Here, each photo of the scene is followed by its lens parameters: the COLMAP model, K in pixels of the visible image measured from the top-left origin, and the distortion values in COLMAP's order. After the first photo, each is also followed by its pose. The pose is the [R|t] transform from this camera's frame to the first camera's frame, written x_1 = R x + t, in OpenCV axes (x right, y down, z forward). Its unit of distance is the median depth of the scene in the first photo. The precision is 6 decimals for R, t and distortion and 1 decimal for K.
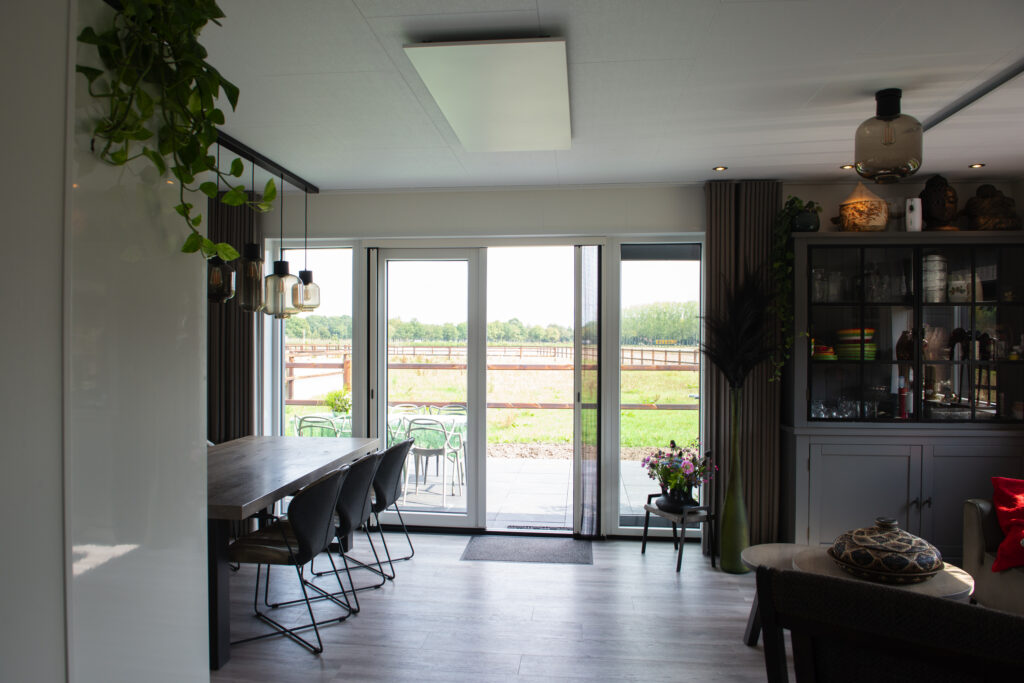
lens RADIAL K [[696.8, 0, 511.4], [0, 696.8, 348.0], [0, 0, 1]] dist [-0.049688, 0.001601]
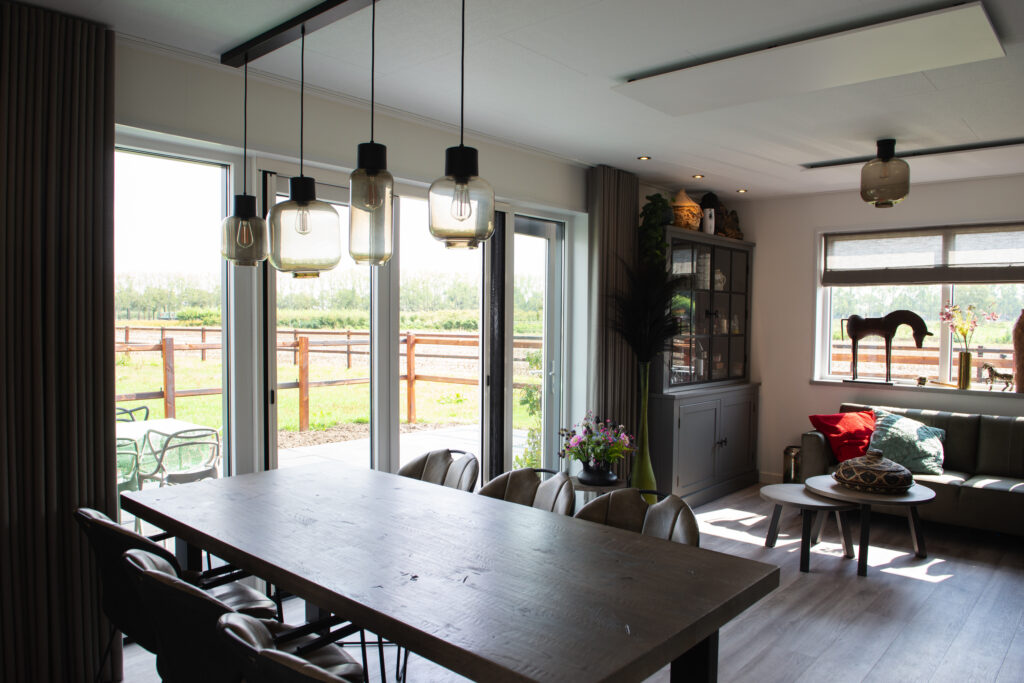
lens RADIAL K [[696.8, 0, 512.0], [0, 696.8, 337.9], [0, 0, 1]] dist [-0.049688, 0.001601]
pose [[0.592300, -0.020048, 0.805468, -0.680019], [0.004927, 0.999762, 0.021262, -0.005244], [-0.805703, -0.008625, 0.592257, 0.519423]]
